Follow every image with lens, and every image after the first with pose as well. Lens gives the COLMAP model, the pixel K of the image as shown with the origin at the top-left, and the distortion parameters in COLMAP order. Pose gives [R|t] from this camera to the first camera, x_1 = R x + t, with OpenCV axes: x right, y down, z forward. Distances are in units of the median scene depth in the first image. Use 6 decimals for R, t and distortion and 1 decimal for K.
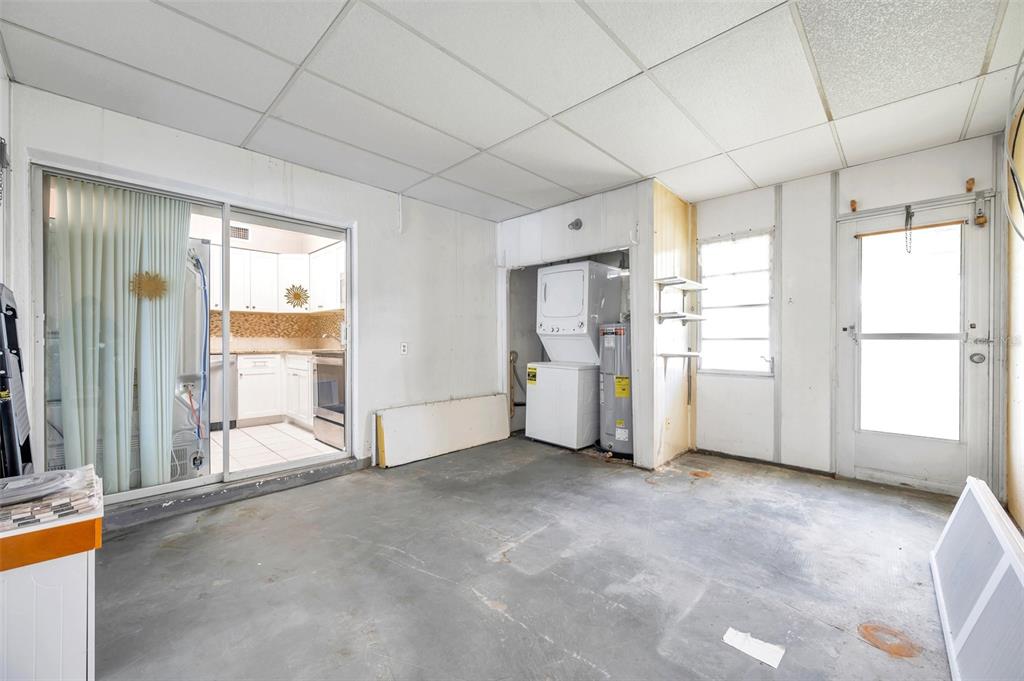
lens RADIAL K [[402.4, 0, 513.9], [0, 402.4, 342.8], [0, 0, 1]] dist [-0.004232, -0.000252]
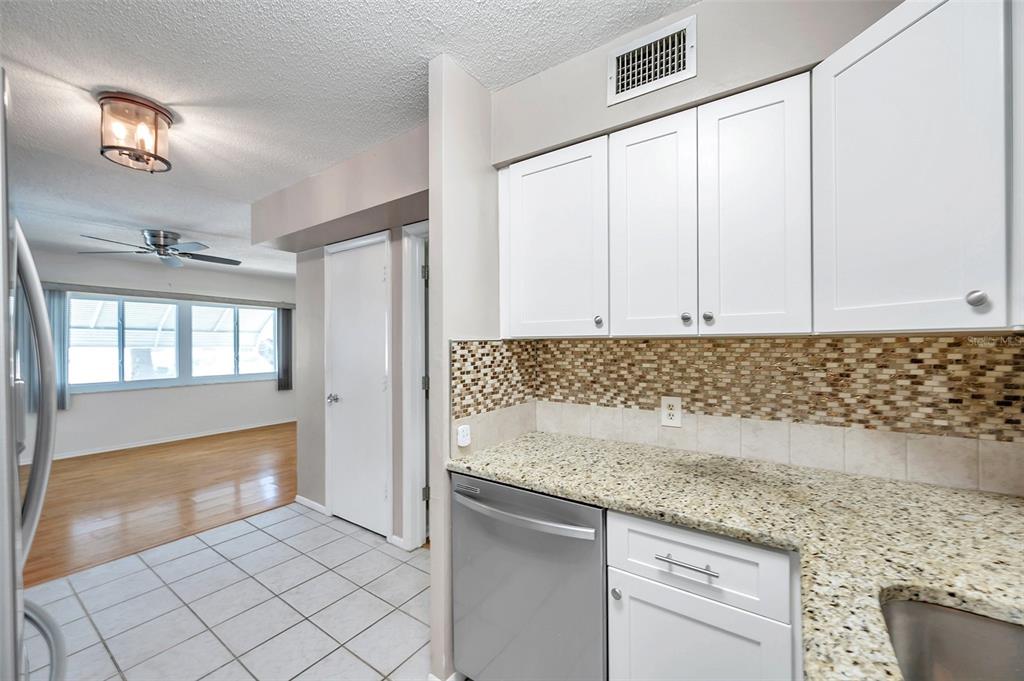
lens RADIAL K [[410.3, 0, 513.1], [0, 410.3, 343.0], [0, 0, 1]] dist [-0.000950, 0.000183]
pose [[0.151005, 0.000580, -0.988533, -0.386656], [-0.000643, 1.000000, 0.000489, -0.069240], [0.988533, 0.000561, 0.151005, 0.802736]]
